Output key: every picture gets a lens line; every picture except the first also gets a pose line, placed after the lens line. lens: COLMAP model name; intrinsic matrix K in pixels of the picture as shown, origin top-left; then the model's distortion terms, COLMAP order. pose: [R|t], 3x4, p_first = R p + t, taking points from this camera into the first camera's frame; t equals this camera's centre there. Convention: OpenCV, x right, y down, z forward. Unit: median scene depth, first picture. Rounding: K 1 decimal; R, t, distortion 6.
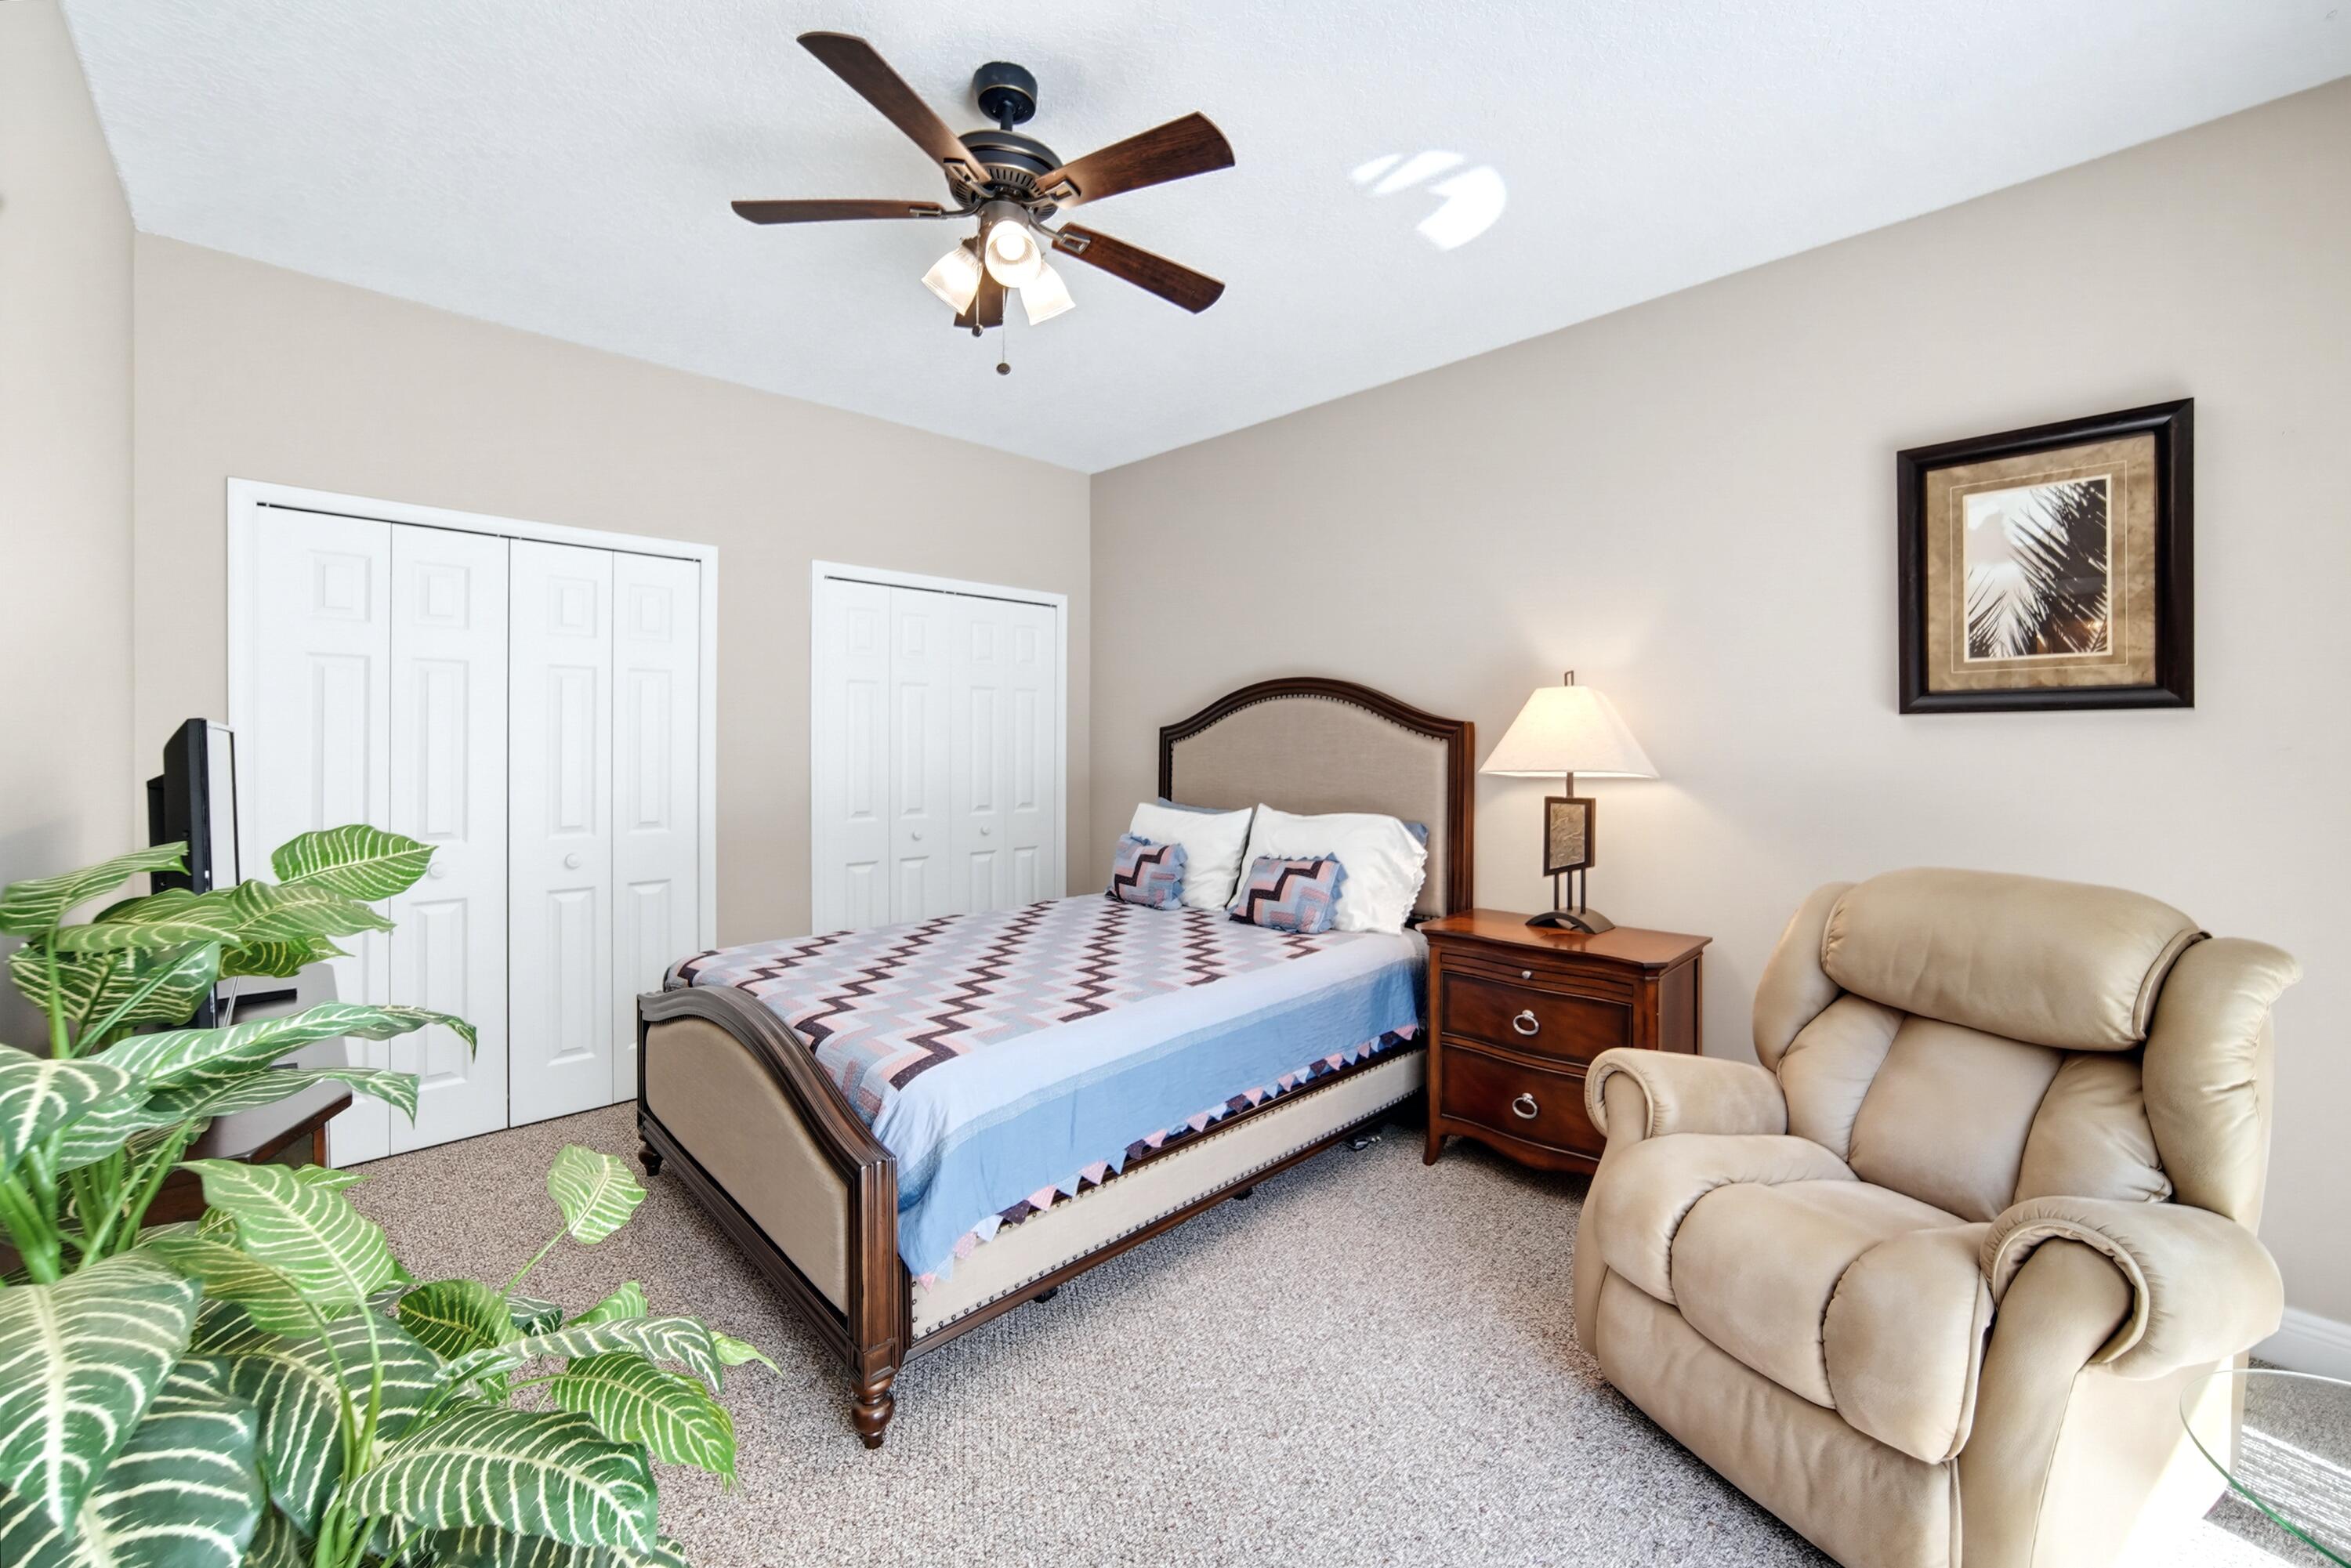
lens RADIAL K [[894.8, 0, 1174.7], [0, 894.8, 771.8], [0, 0, 1]] dist [-0.035513, 0.012009]
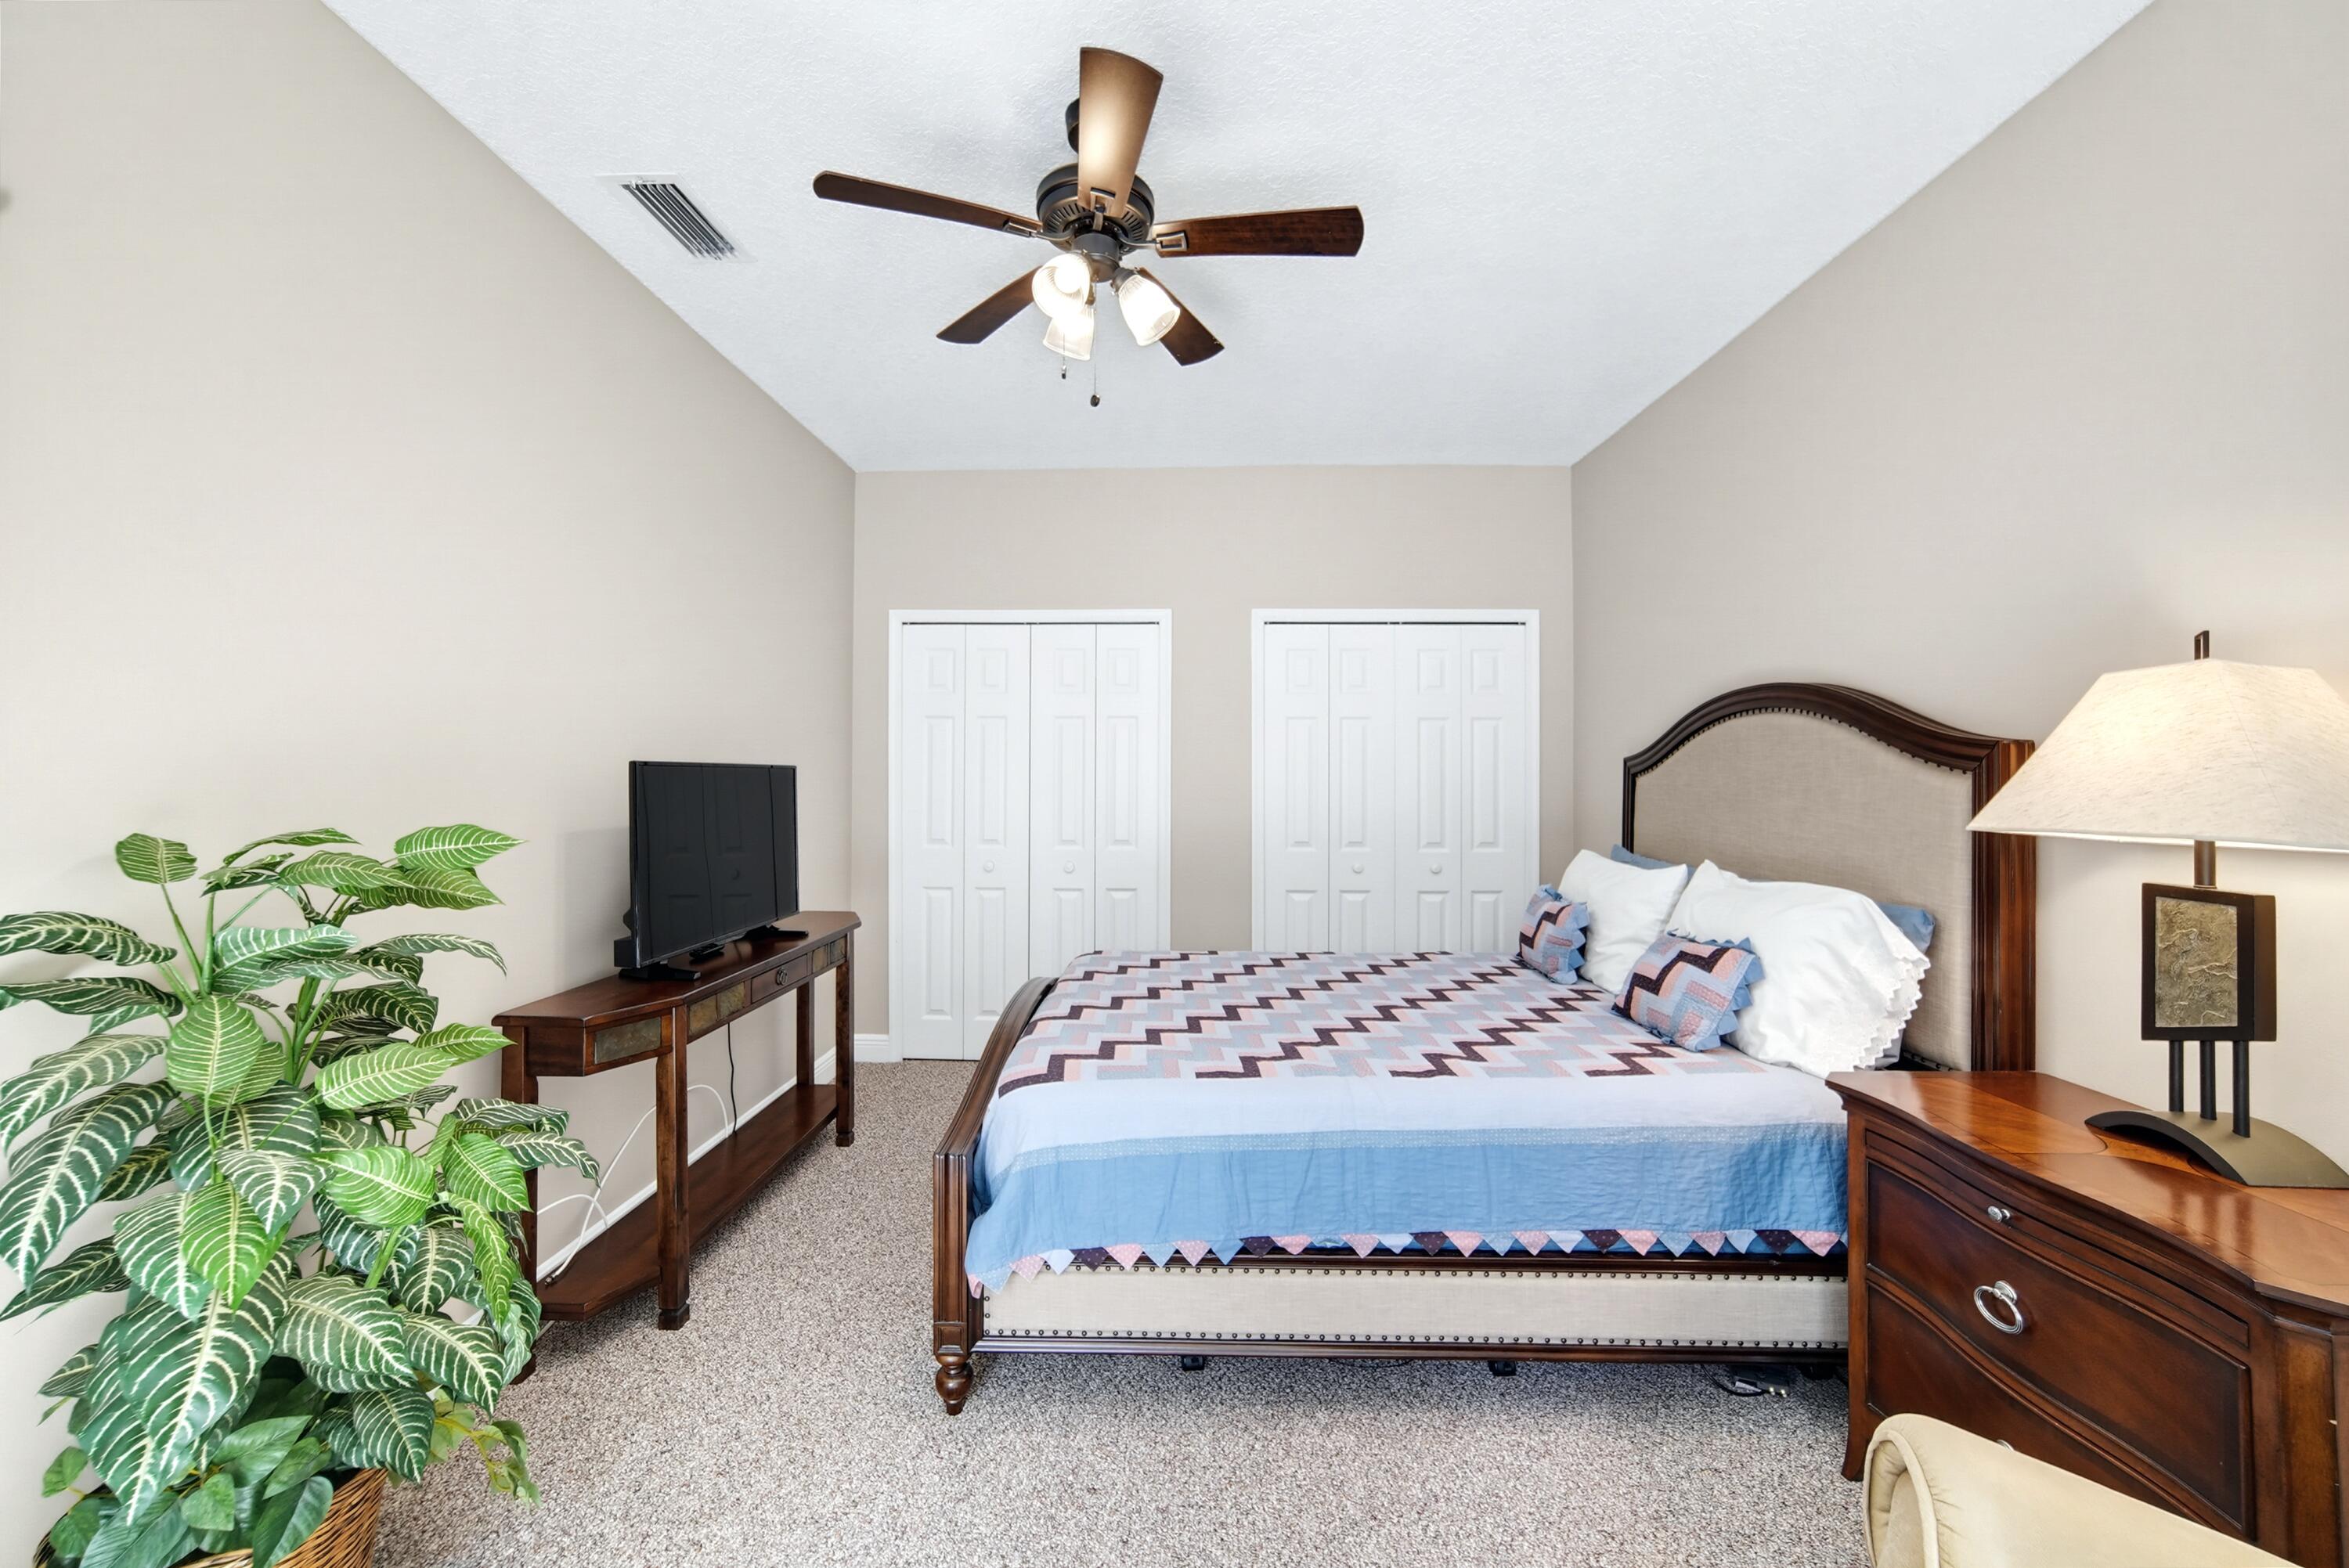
lens RADIAL K [[850.6, 0, 1174.5], [0, 850.6, 784.0], [0, 0, 1]] dist [-0.035568, 0.013045]
pose [[0.704222, 0.007857, -0.709936, 0.365882], [-0.024882, 0.999598, -0.013620, -0.008270], [0.709544, 0.027256, 0.704134, 0.270732]]
